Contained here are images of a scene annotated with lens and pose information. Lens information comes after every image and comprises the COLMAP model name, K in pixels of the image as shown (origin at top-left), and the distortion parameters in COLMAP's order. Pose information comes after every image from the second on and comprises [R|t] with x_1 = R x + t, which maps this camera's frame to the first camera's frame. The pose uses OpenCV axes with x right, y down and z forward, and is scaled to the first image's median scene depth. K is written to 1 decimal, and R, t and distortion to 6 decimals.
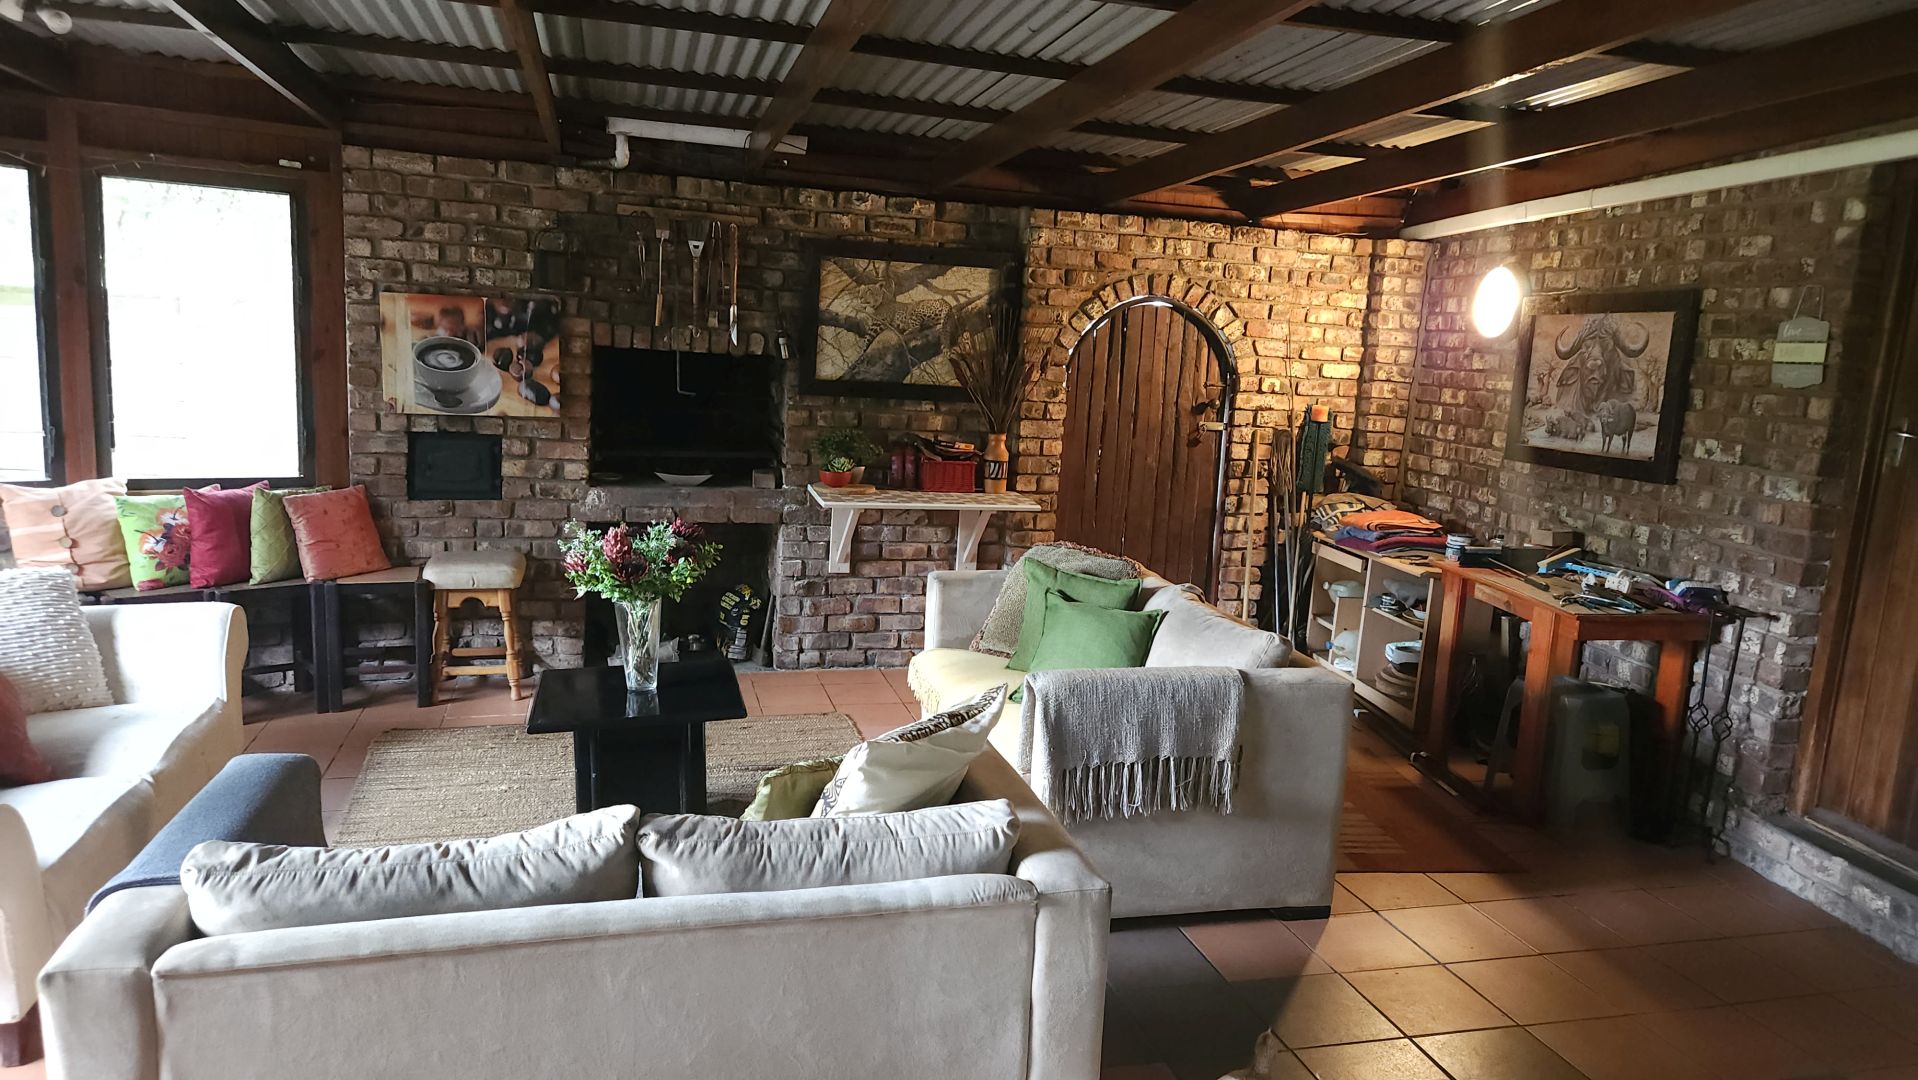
lens RADIAL K [[1258.4, 0, 970.8], [0, 1258.4, 556.9], [0, 0, 1]] dist [0.071458, -0.047957]
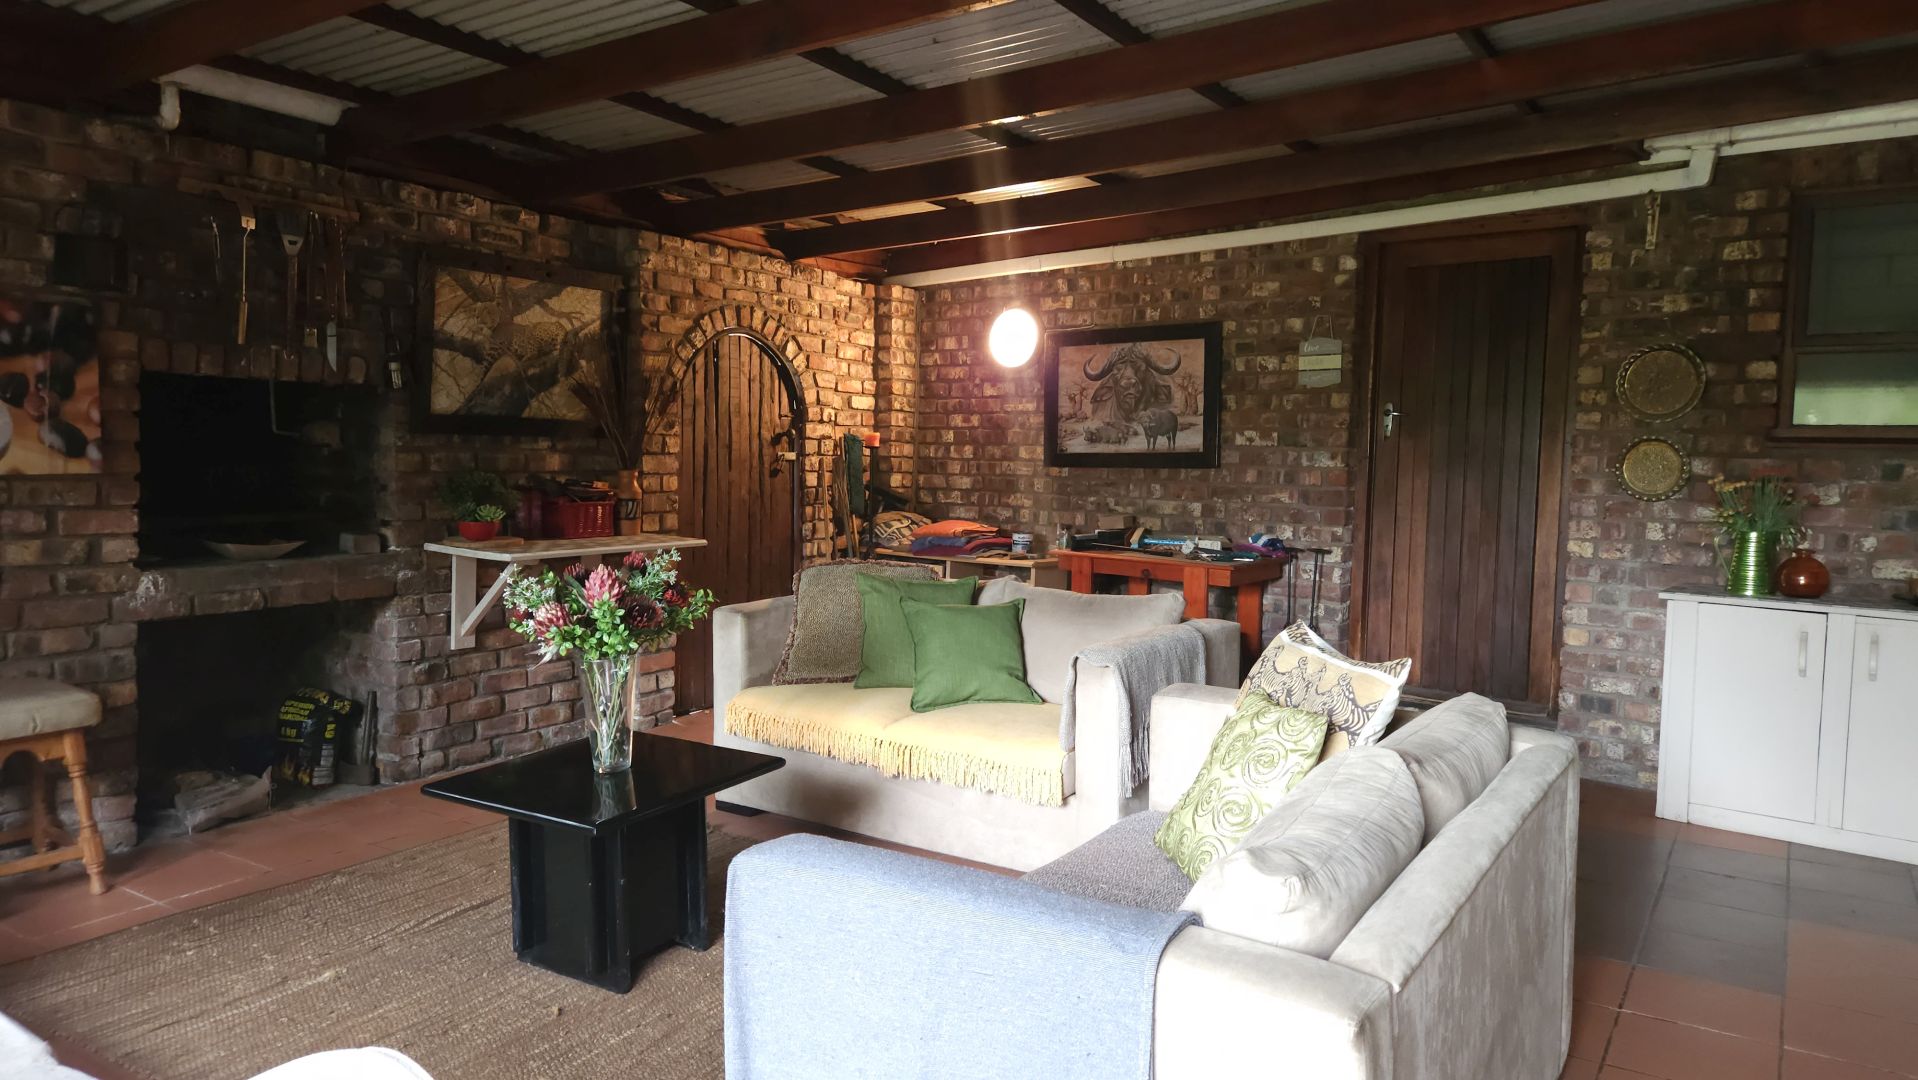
lens RADIAL K [[1258.4, 0, 955.9], [0, 1258.4, 541.1], [0, 0, 1]] dist [0.071458, -0.047957]
pose [[0.746104, -0.091247, 0.659547, -0.443877], [0.141007, 0.989751, -0.022582, 0.007889], [-0.650727, 0.109849, 0.751324, 0.176825]]
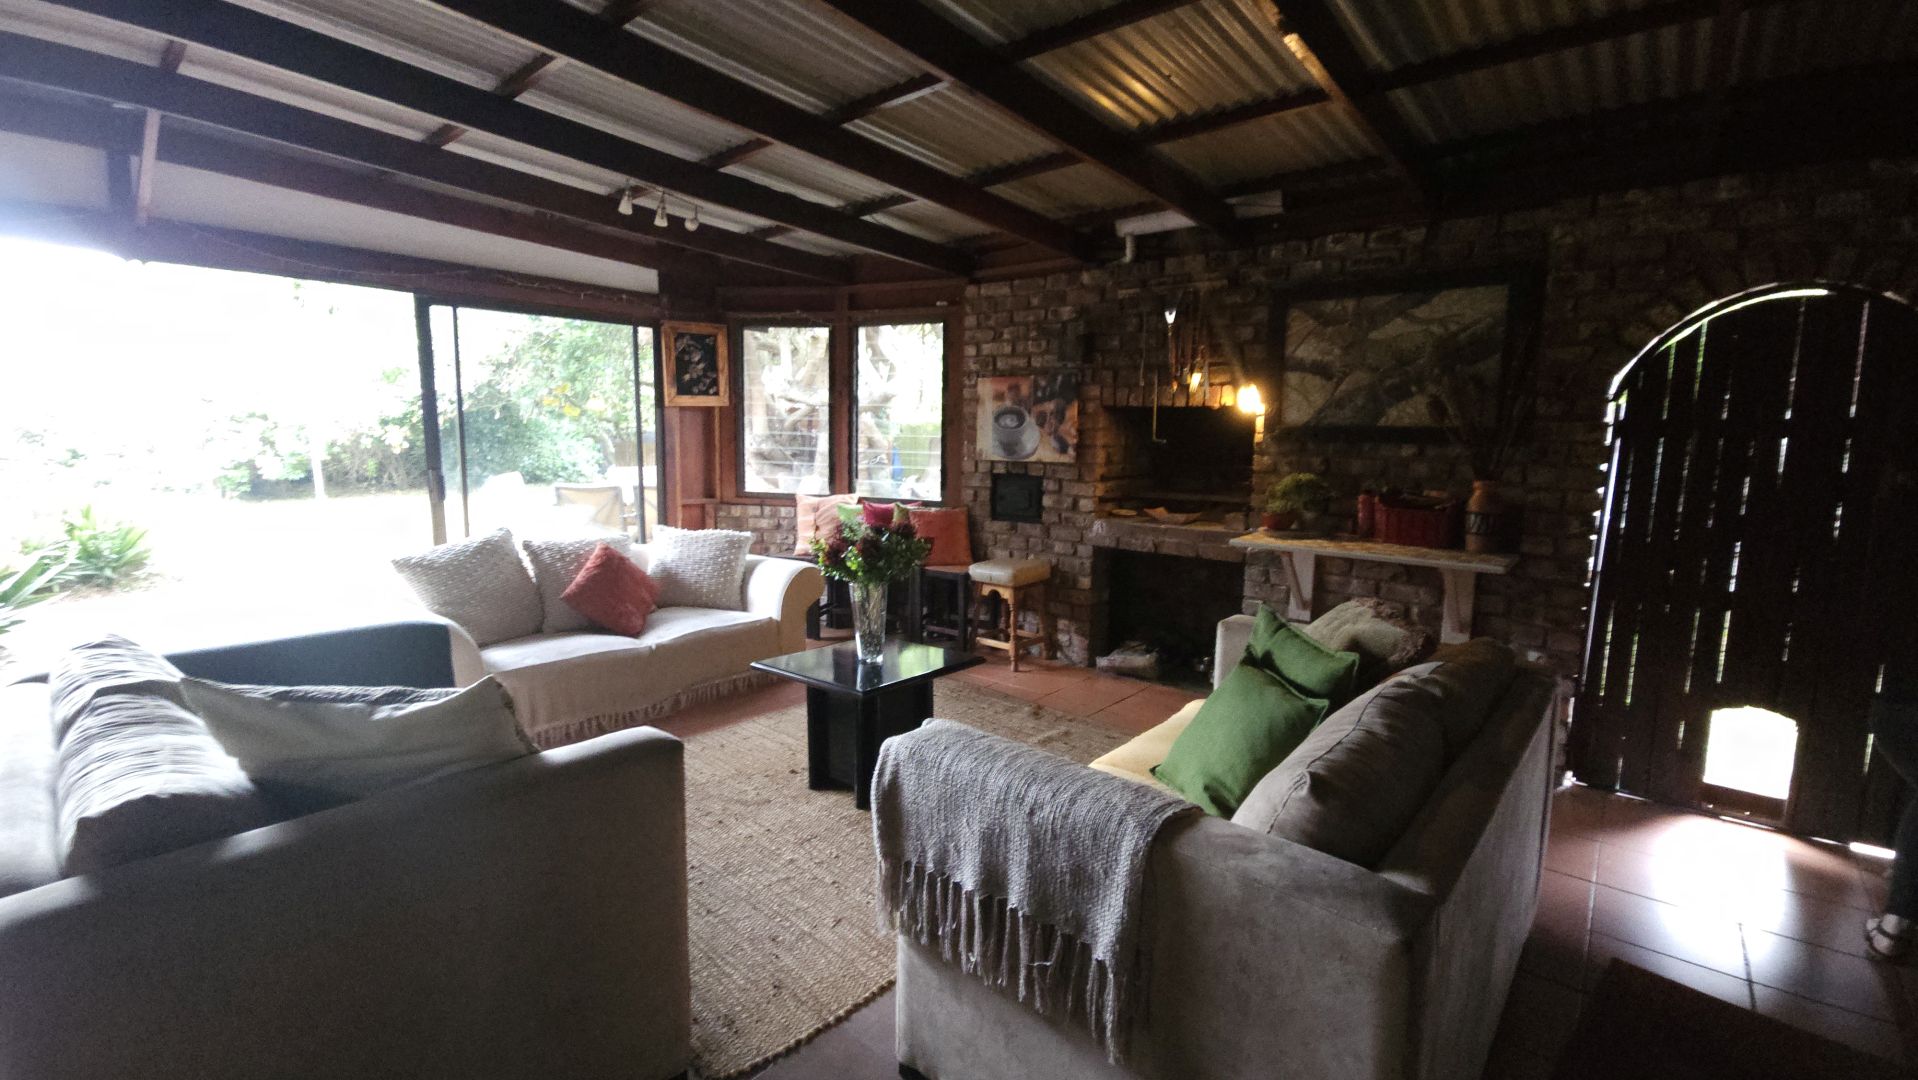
lens RADIAL K [[782.6, 0, 959.5], [0, 782.6, 533.0], [0, 0, 1]] dist [0.001611, -0.009192]
pose [[0.553904, 0.058380, -0.830532, 0.279491], [-0.136608, 0.990392, -0.021490, -0.005538], [0.821297, 0.125361, 0.556557, 0.469692]]
